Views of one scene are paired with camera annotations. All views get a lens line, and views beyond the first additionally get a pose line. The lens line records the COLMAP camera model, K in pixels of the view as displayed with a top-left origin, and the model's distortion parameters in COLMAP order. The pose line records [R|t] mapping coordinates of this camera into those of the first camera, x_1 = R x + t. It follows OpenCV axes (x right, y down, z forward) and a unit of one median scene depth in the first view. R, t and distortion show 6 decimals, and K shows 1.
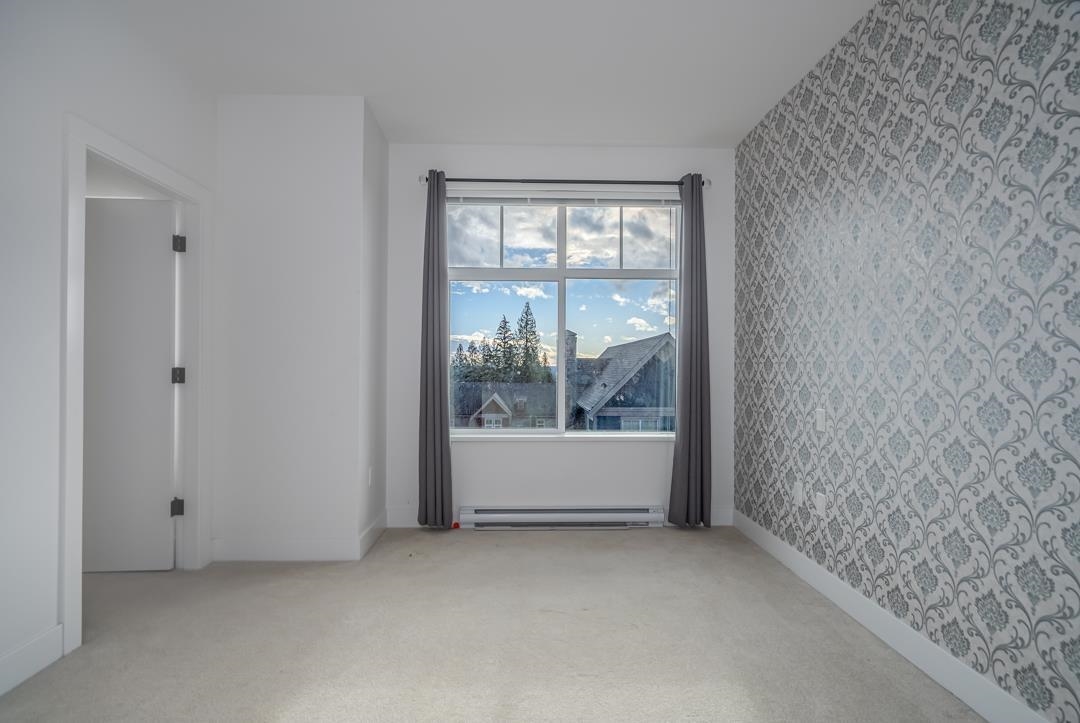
lens RADIAL K [[500.9, 0, 539.8], [0, 500.9, 370.9], [0, 0, 1]] dist [-0.003704, -0.000303]
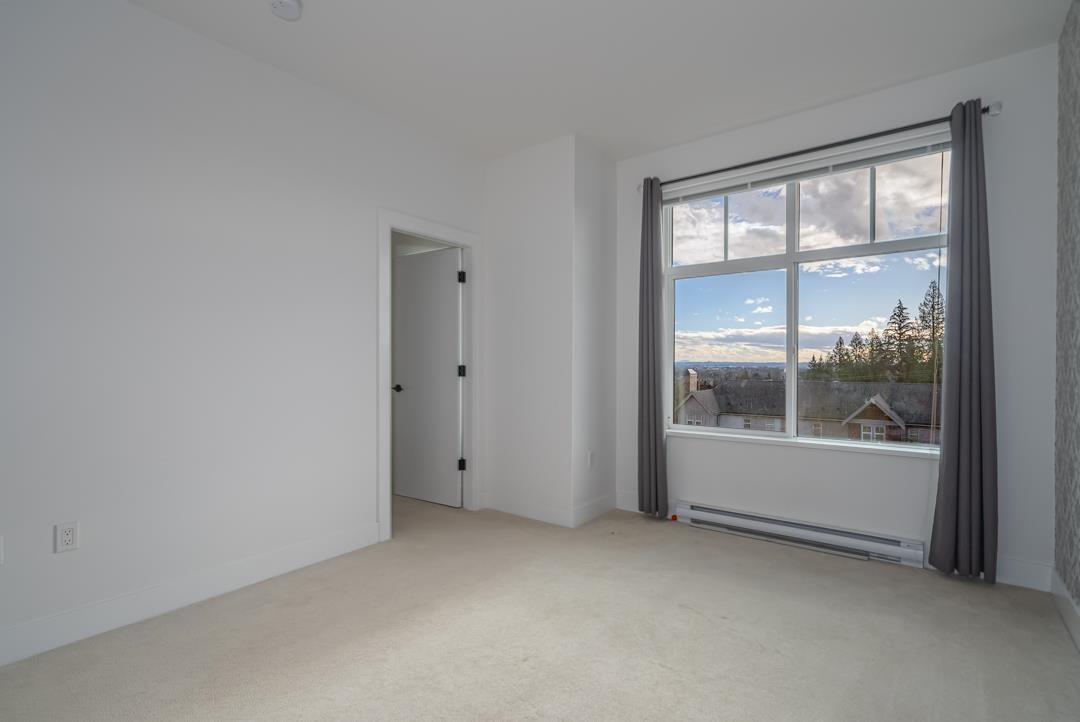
lens RADIAL K [[507.1, 0, 540.5], [0, 507.1, 372.2], [0, 0, 1]] dist [0.000981, 0.000880]
pose [[0.782298, 0.006515, -0.622870, 0.273357], [0.000016, 0.999945, 0.010479, -0.001828], [0.622904, -0.008208, 0.782255, 0.015308]]
